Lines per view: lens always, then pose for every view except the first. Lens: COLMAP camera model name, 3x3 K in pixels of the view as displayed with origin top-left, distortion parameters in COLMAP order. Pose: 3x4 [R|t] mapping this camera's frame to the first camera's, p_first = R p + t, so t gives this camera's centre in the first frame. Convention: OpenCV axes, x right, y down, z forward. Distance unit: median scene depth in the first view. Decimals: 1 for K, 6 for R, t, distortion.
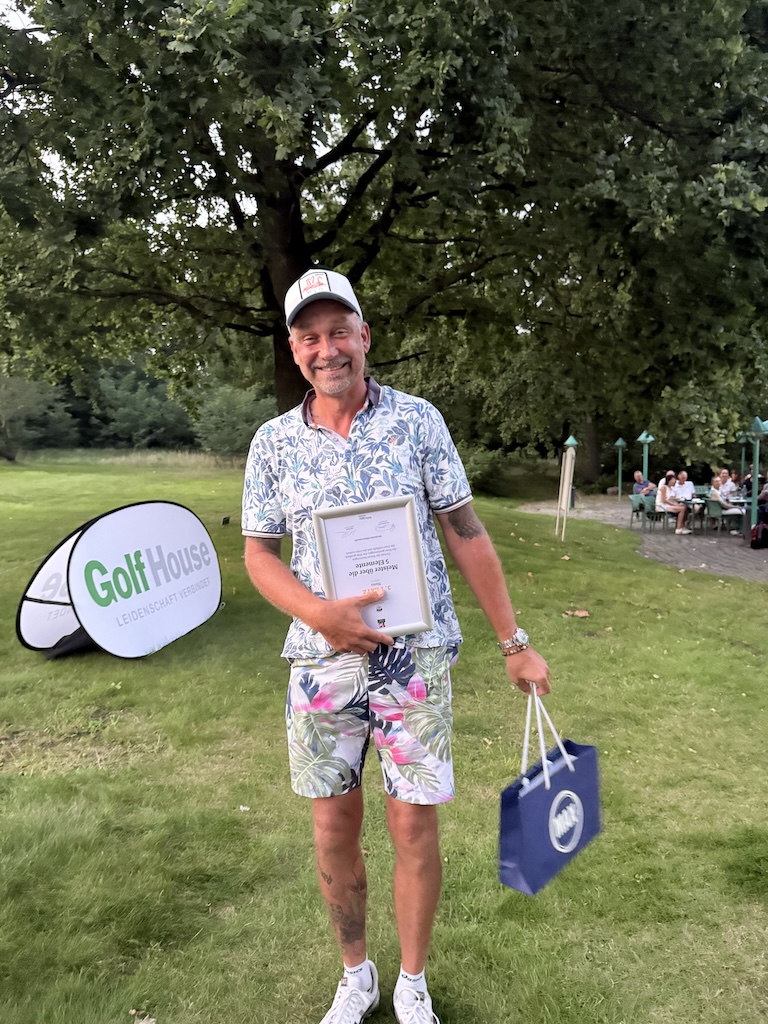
lens RADIAL K [[677.1, 0, 384.0], [0, 677.1, 512.0], [0, 0, 1]] dist [-0.000659, -0.002380]
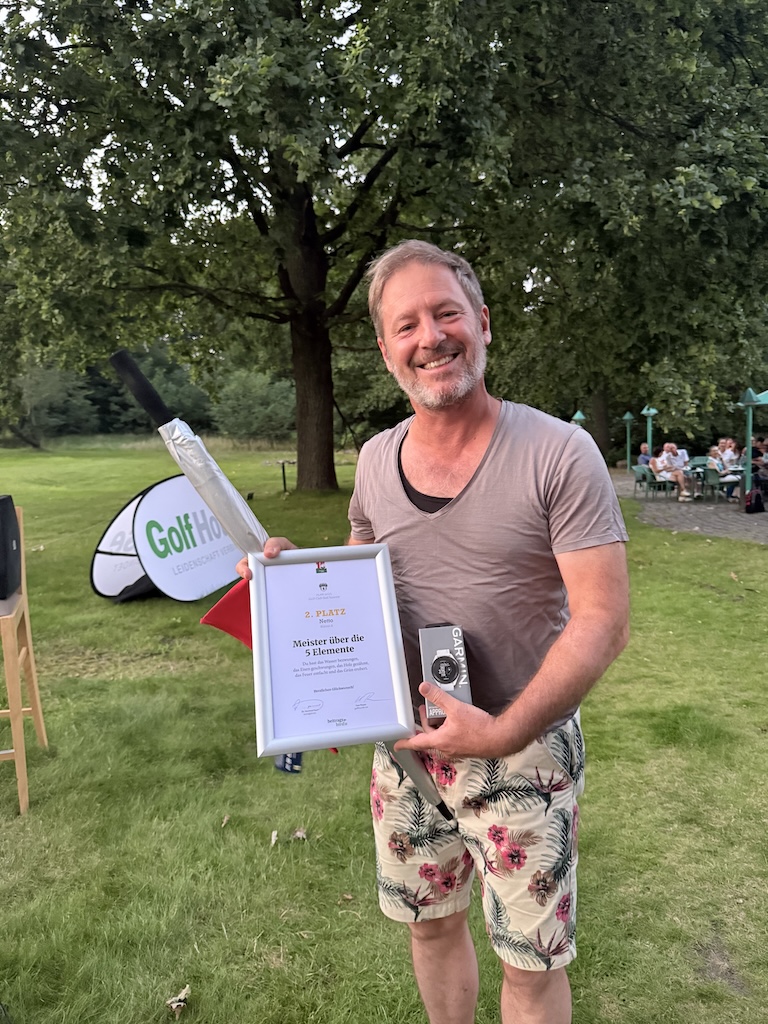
lens RADIAL K [[709.6, 0, 387.4], [0, 709.6, 508.9], [0, 0, 1]] dist [0.018697, -0.043202]
pose [[0.999620, -0.019684, -0.019280, 0.009181], [0.019970, 0.999692, 0.014713, 0.032209], [0.018985, -0.015092, 0.999706, -0.194799]]
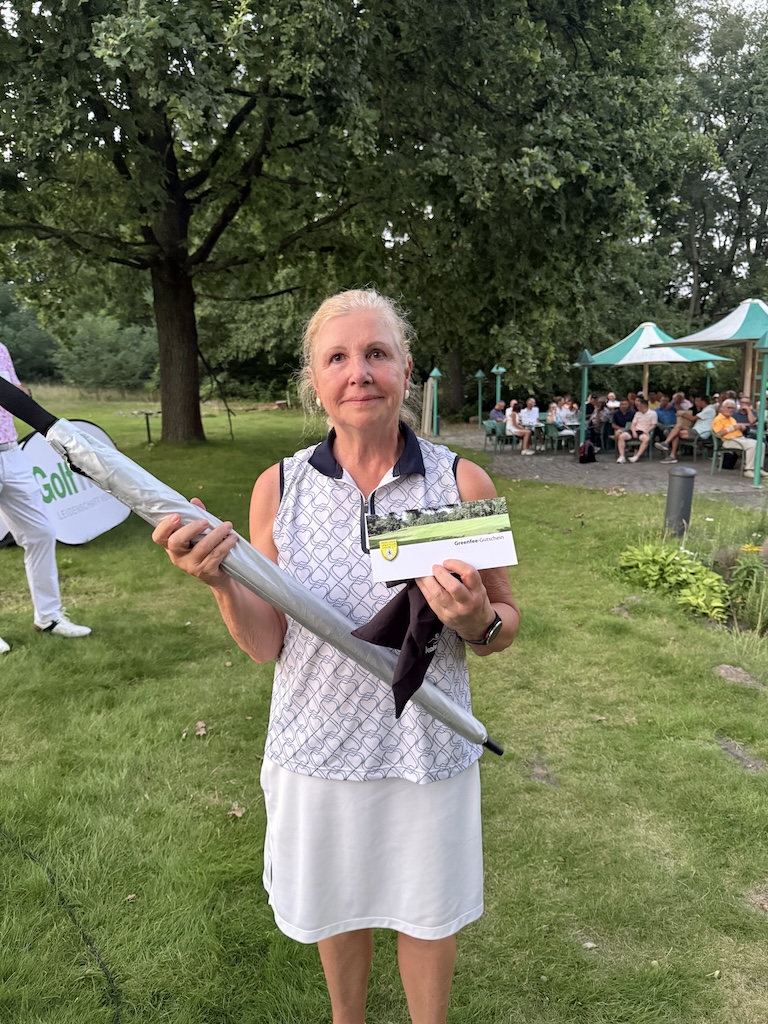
lens RADIAL K [[730.5, 0, 381.3], [0, 730.5, 514.2], [0, 0, 1]] dist [0.082403, -0.149478]
pose [[0.984595, -0.034708, 0.171371, -0.034332], [0.020543, 0.996275, 0.083753, 0.046169], [-0.173640, -0.078942, 0.981640, -0.335118]]
